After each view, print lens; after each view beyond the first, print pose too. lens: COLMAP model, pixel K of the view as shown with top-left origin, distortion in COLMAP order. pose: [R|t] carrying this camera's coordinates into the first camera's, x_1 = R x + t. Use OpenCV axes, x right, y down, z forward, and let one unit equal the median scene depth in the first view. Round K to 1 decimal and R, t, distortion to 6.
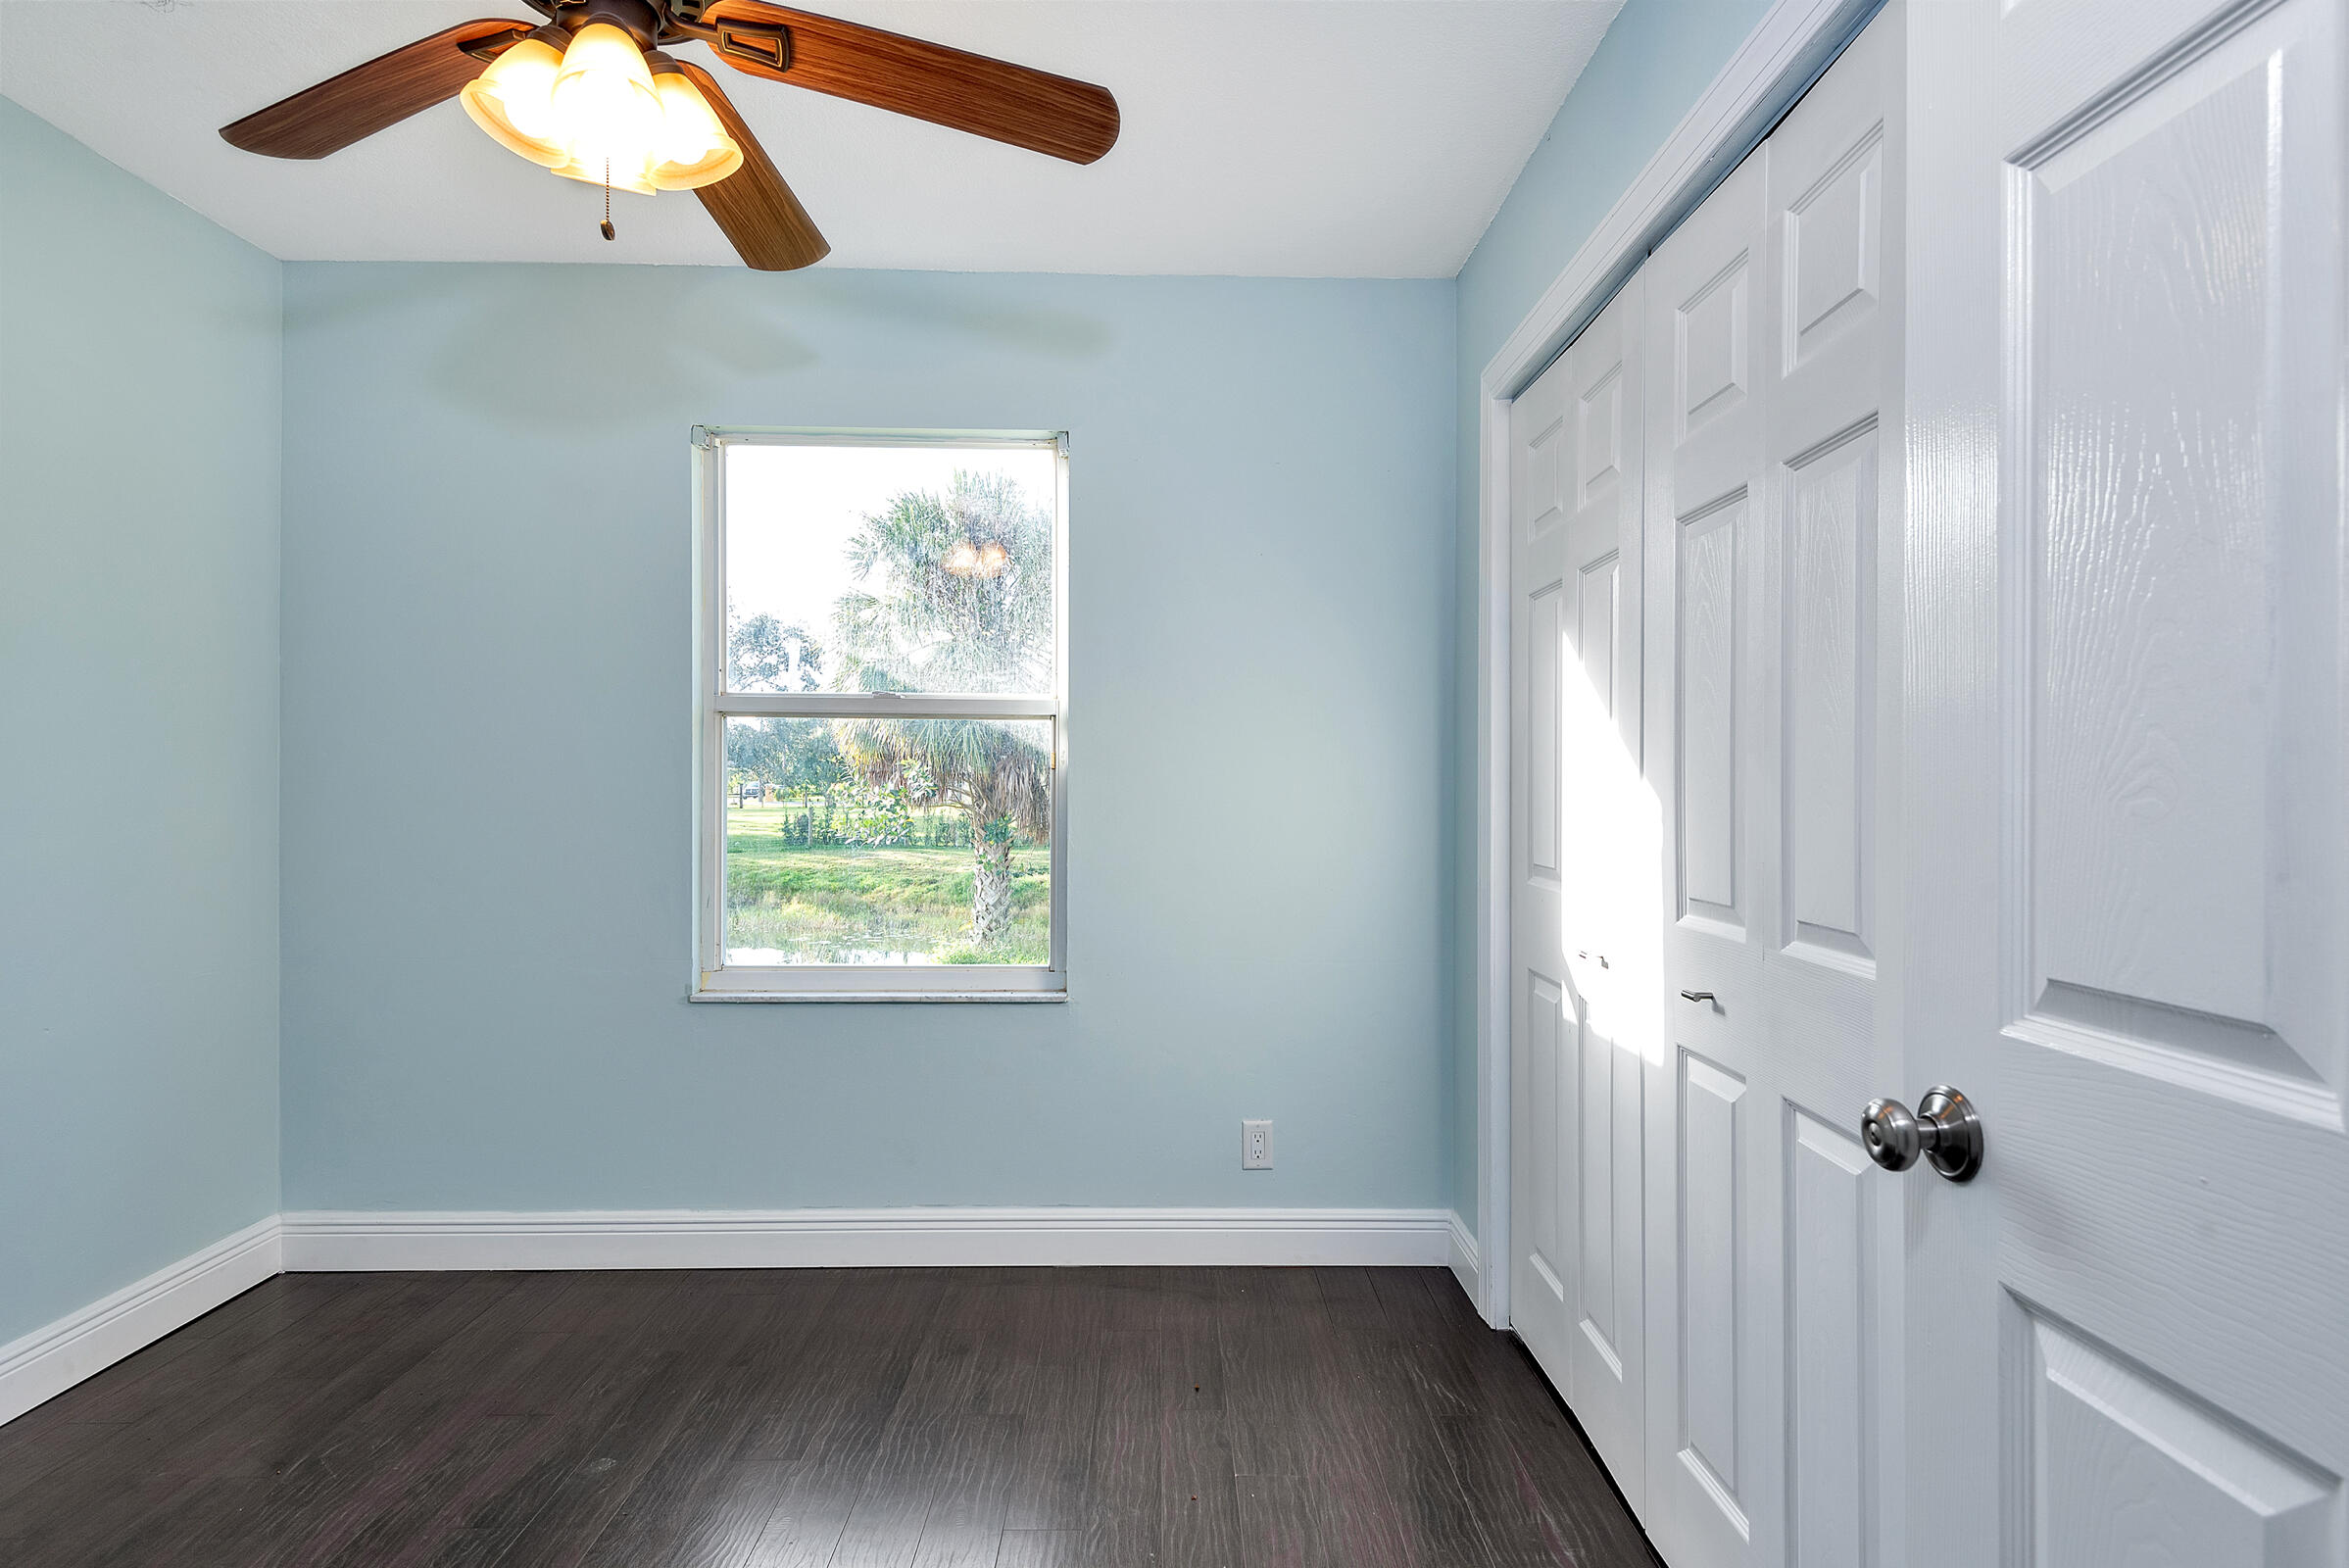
lens RADIAL K [[1270.0, 0, 1173.0], [0, 1270.0, 778.6], [0, 0, 1]] dist [0.081997, -0.045581]
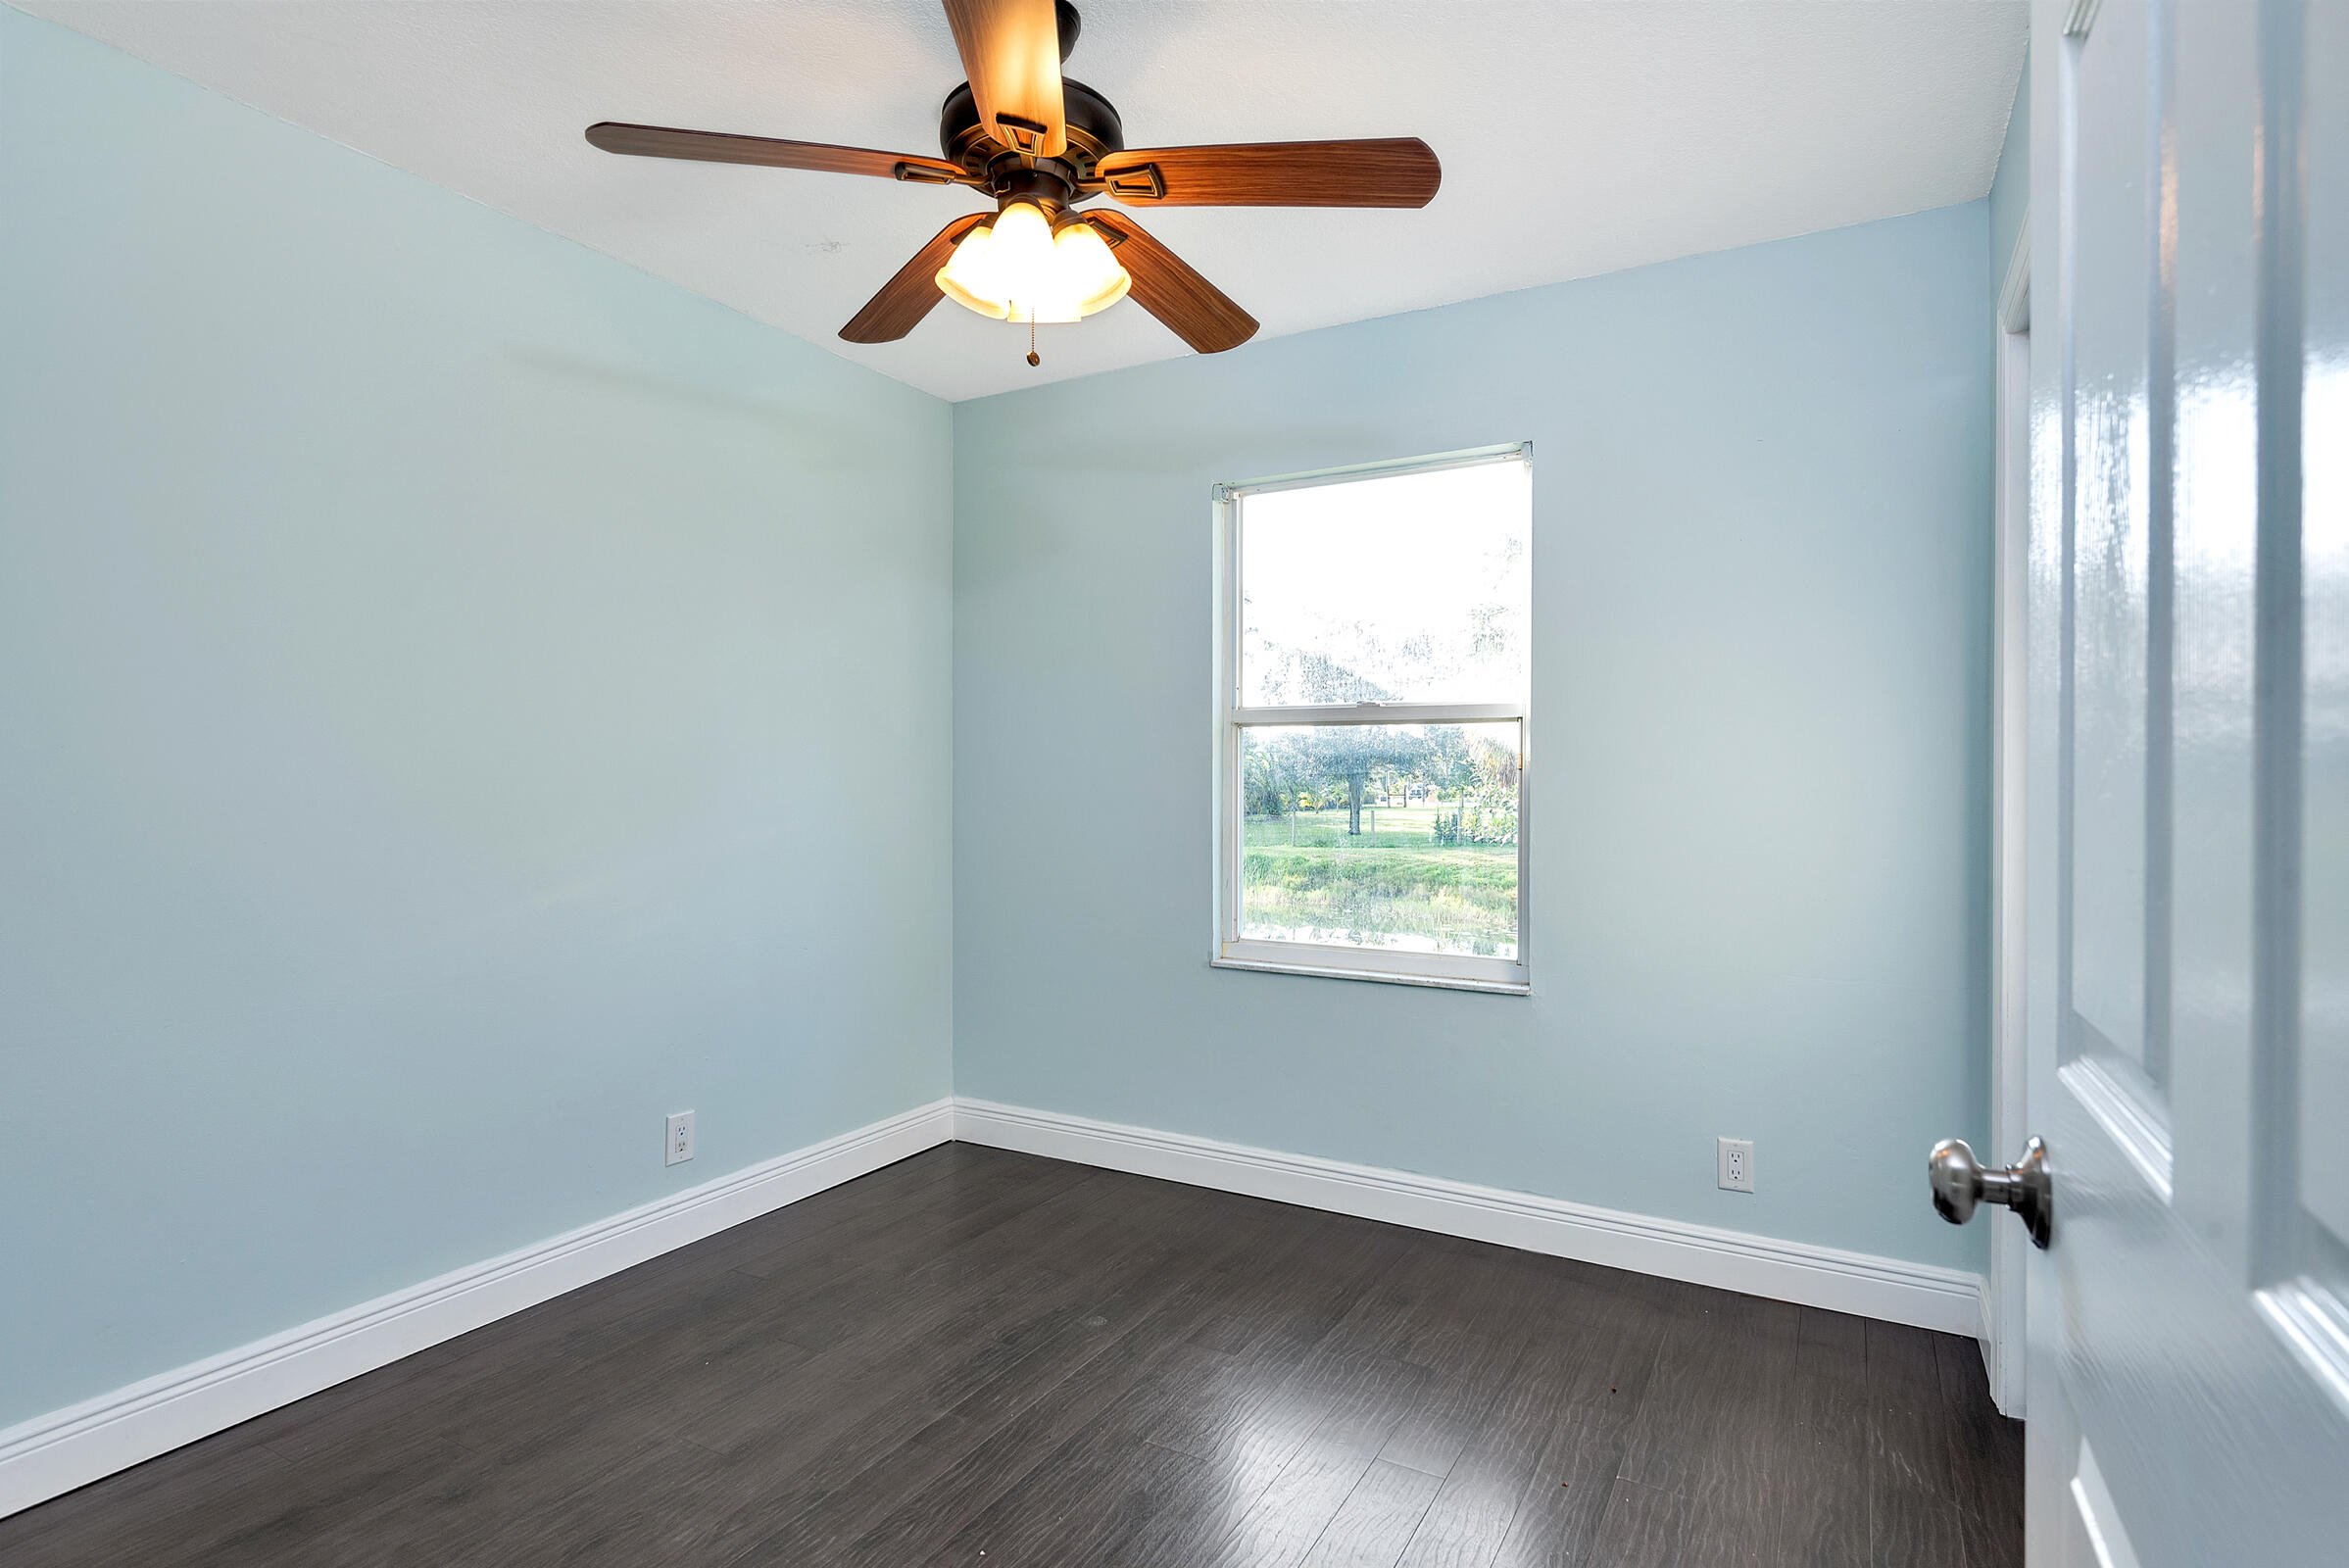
lens RADIAL K [[1205.6, 0, 1174.5], [0, 1205.6, 784.0], [0, 0, 1]] dist [0.085781, -0.045234]
pose [[0.870434, -0.002250, -0.492280, 0.157252], [0.003817, 0.999990, 0.002179, 0.001132], [0.492270, -0.003775, 0.870434, 0.003161]]
